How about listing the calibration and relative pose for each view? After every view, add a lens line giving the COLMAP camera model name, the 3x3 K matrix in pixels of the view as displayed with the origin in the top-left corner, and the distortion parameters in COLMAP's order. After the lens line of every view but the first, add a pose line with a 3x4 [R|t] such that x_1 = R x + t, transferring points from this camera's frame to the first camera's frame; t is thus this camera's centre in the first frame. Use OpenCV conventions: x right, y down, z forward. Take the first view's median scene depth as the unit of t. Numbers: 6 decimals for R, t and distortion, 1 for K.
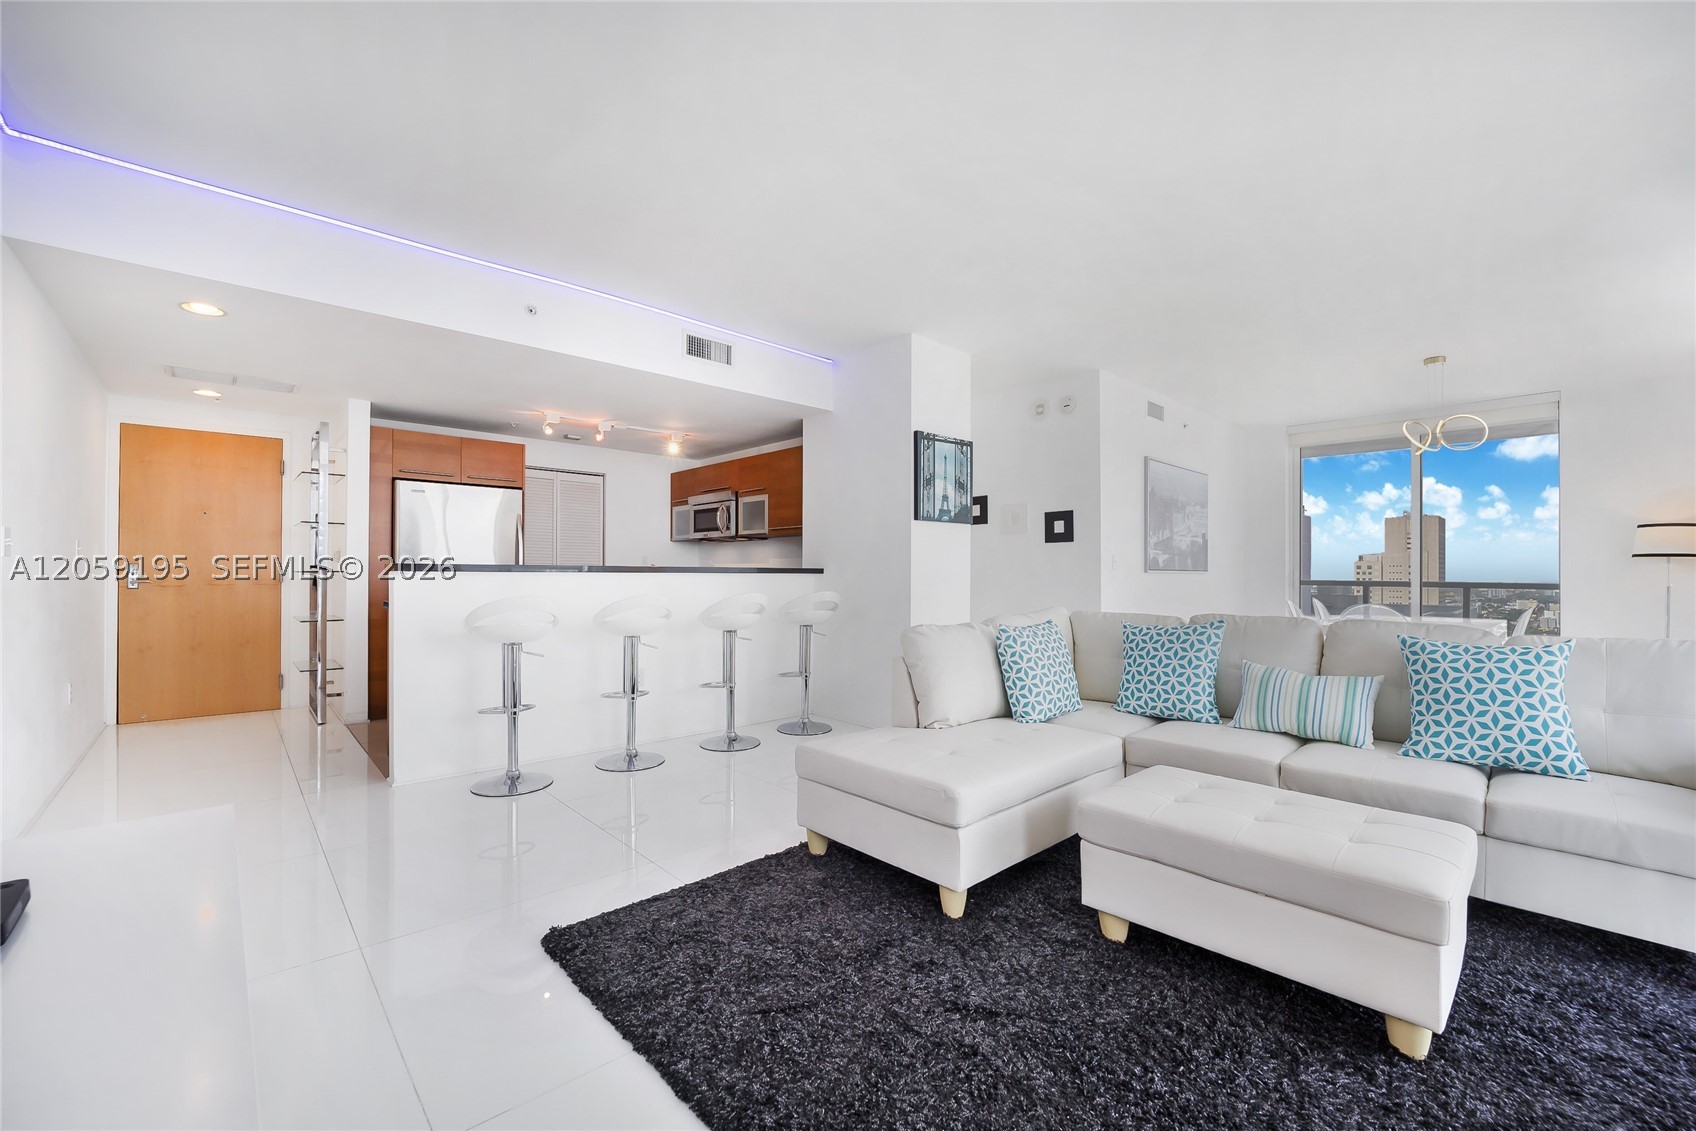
lens RADIAL K [[692.8, 0, 852.8], [0, 692.8, 566.3], [0, 0, 1]] dist [-0.020303, 0.000032]
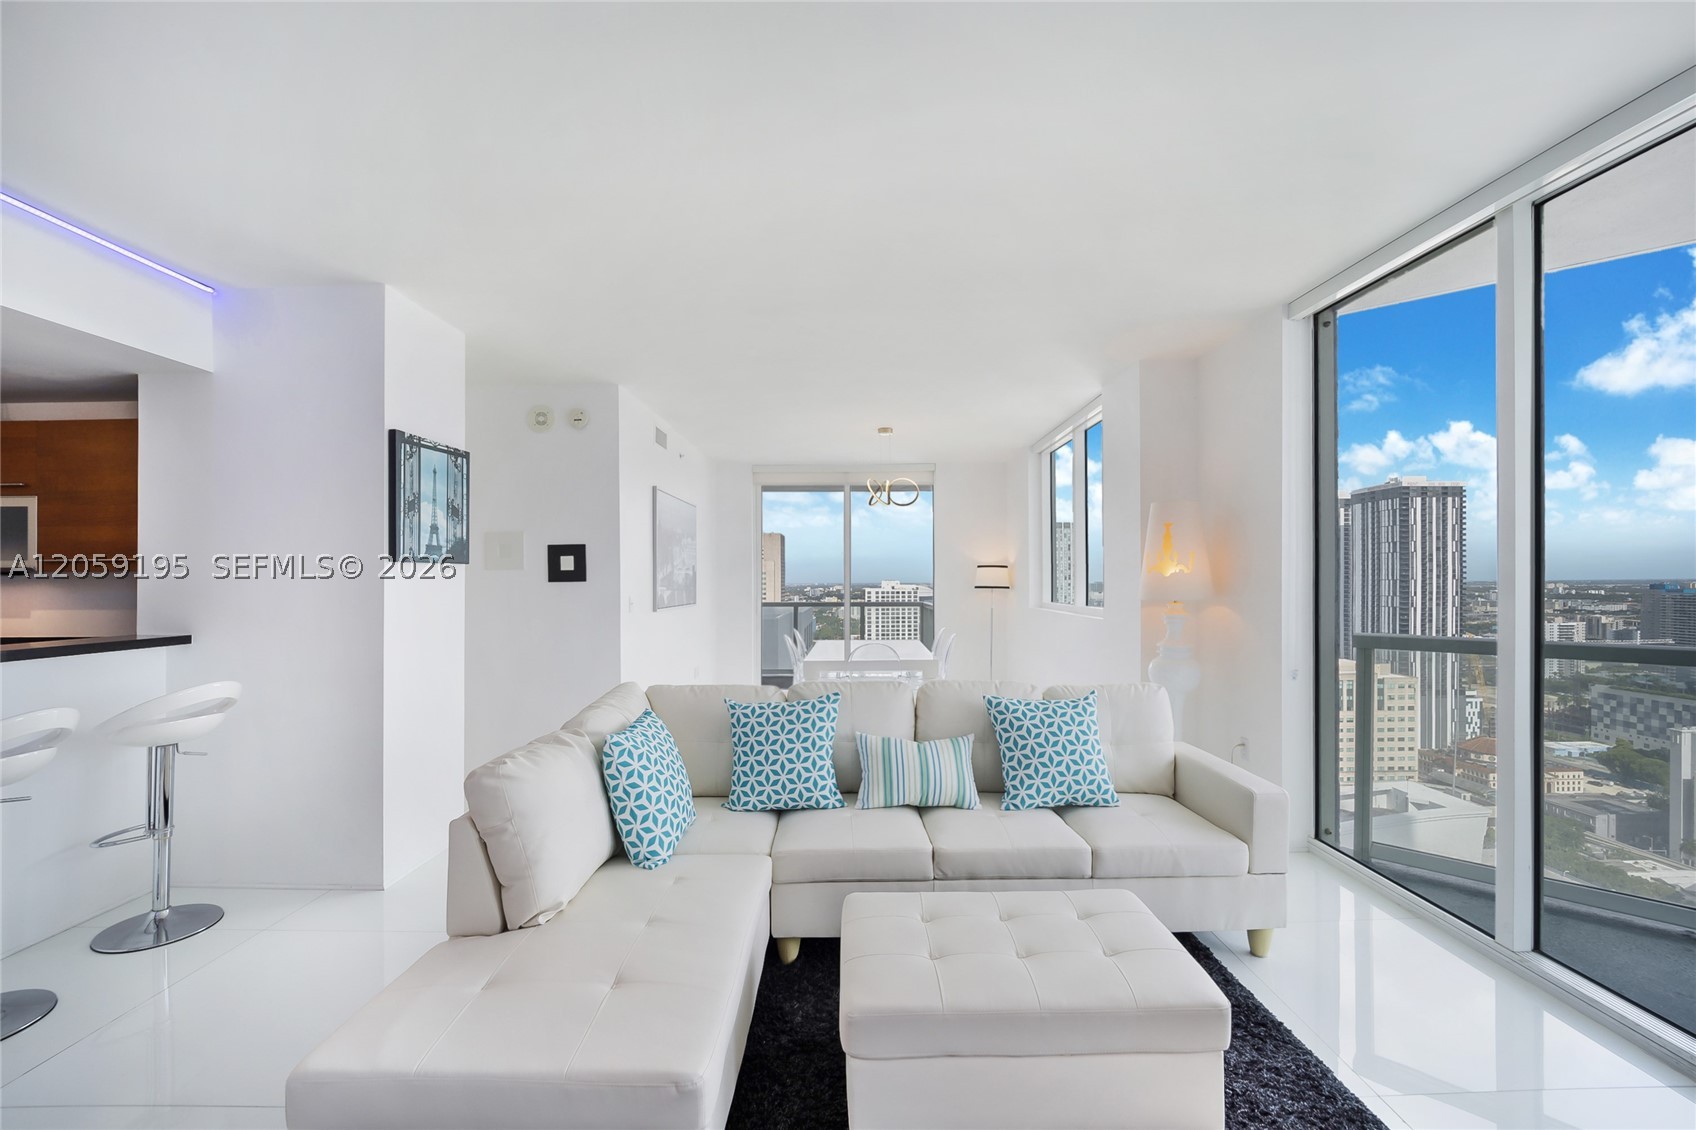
lens RADIAL K [[692.8, 0, 849.7], [0, 692.8, 566.0], [0, 0, 1]] dist [-0.020303, 0.000032]
pose [[0.683682, 0.002054, 0.729777, -0.139943], [0.003346, 0.999977, -0.005949, -0.087184], [-0.729773, 0.006509, 0.683659, 0.332407]]
